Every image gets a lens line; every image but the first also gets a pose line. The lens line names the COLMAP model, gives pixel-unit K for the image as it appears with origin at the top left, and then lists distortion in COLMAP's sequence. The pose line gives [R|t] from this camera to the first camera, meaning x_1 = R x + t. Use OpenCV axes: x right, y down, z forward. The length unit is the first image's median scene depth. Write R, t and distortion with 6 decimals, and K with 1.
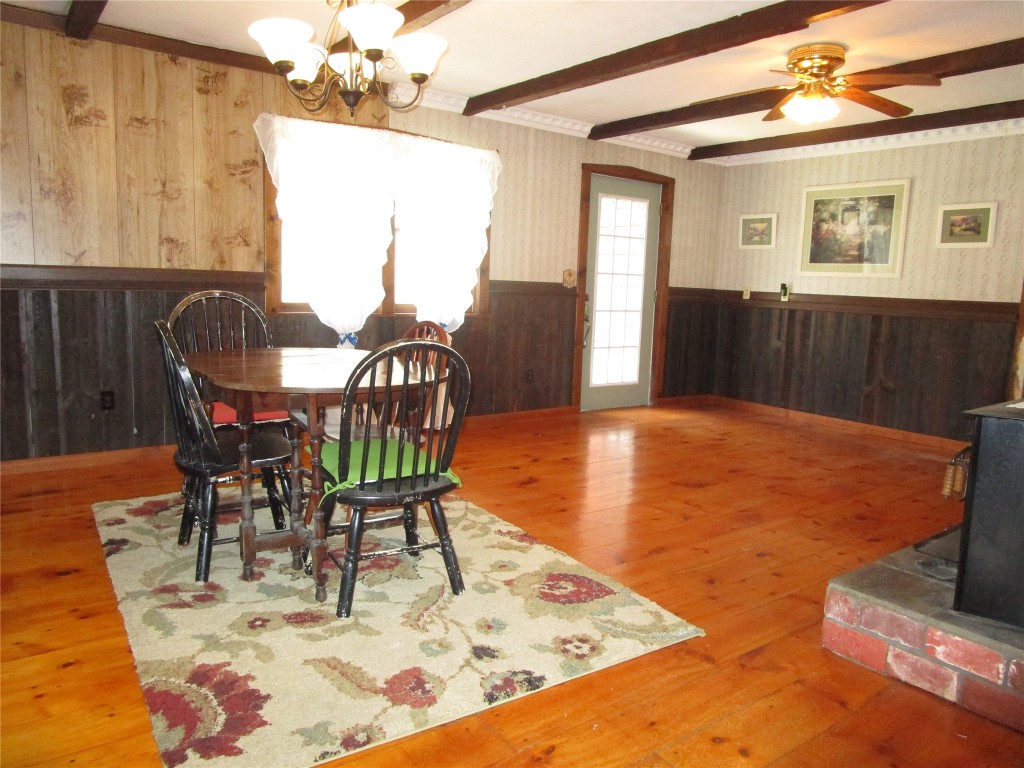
lens RADIAL K [[733.6, 0, 511.3], [0, 733.6, 381.9], [0, 0, 1]] dist [-0.031987, 0.011661]
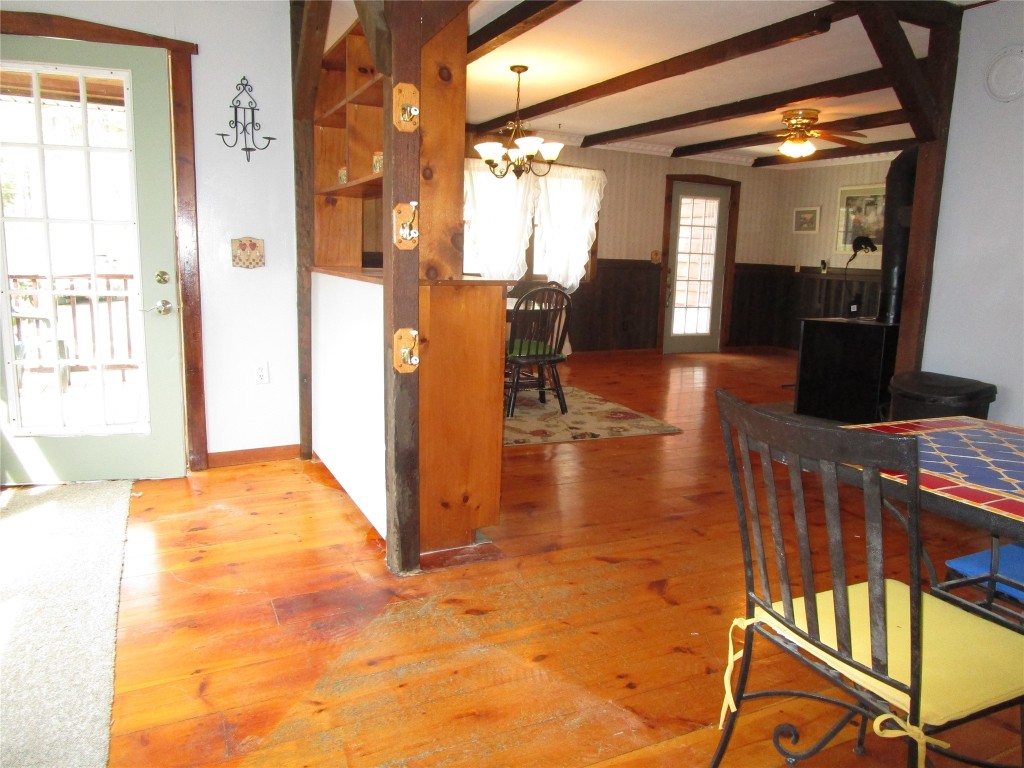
lens RADIAL K [[733.6, 0, 516.2], [0, 733.6, 386.7], [0, 0, 1]] dist [-0.031987, 0.011661]
pose [[0.985034, 0.024186, -0.170657, 0.060929], [-0.017957, 0.999118, 0.037953, 0.059424], [0.171425, -0.034320, 0.984599, -0.441283]]
